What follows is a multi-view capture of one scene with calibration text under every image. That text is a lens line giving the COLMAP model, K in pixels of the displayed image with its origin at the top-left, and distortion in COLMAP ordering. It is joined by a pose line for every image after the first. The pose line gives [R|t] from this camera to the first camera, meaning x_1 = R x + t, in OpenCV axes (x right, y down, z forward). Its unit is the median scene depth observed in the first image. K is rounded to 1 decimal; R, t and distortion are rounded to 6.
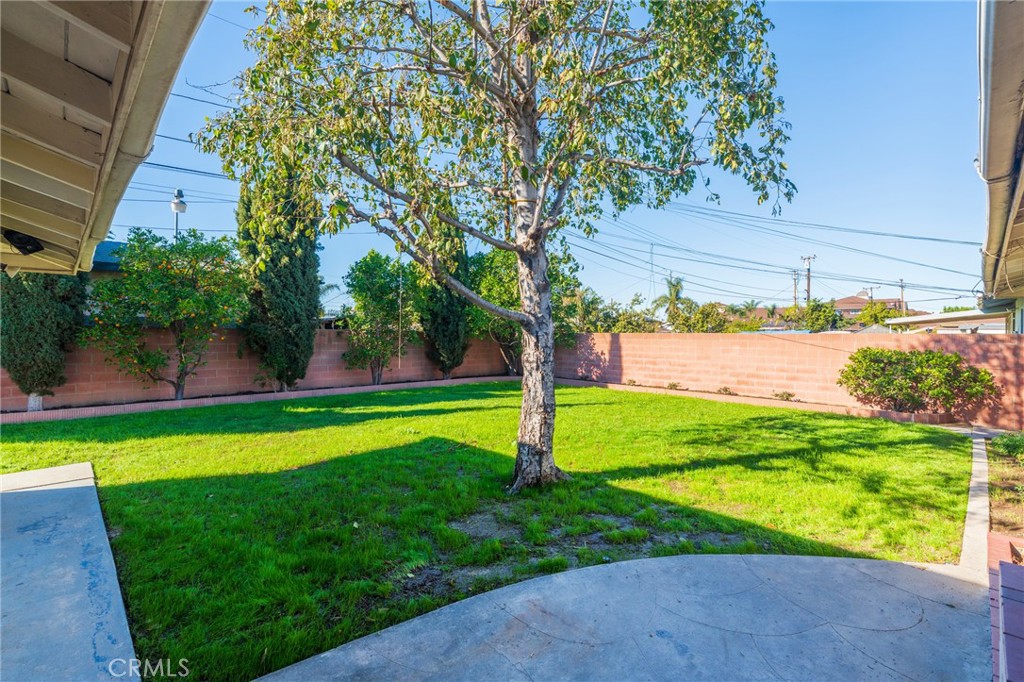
lens RADIAL K [[462.7, 0, 512.0], [0, 462.7, 341.0], [0, 0, 1]] dist [-0.000479, 0.000031]
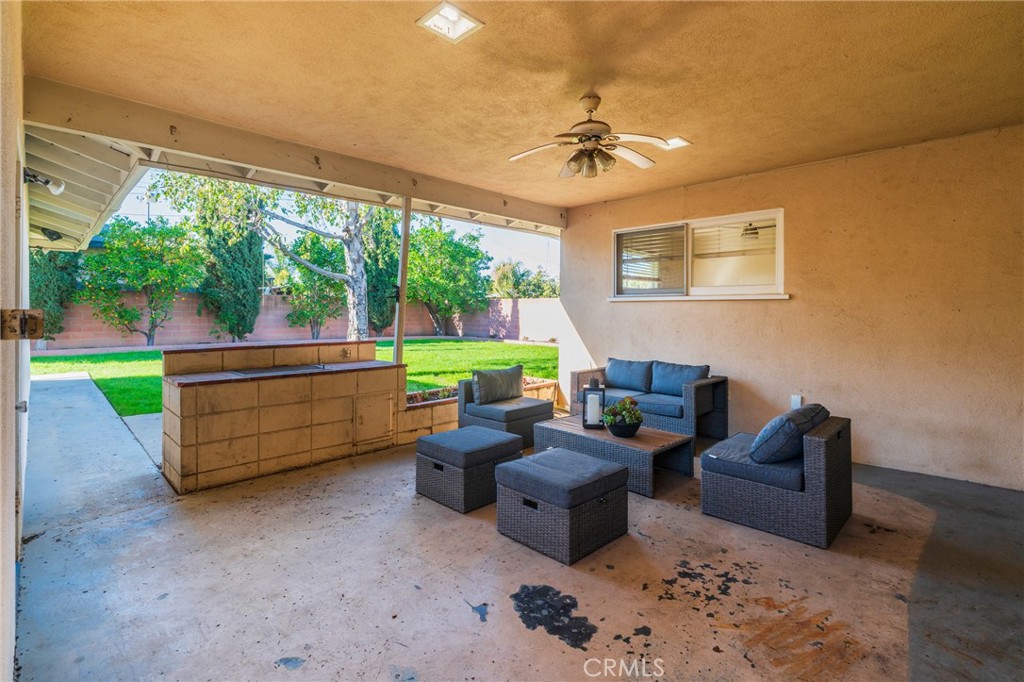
lens RADIAL K [[472.1, 0, 514.5], [0, 472.1, 318.6], [0, 0, 1]] dist [0.000823, -0.000006]
pose [[0.999894, -0.000019, 0.014580, 0.292289], [-0.000034, 0.999993, 0.003643, 0.043896], [-0.014580, -0.003643, 0.999887, -0.351996]]
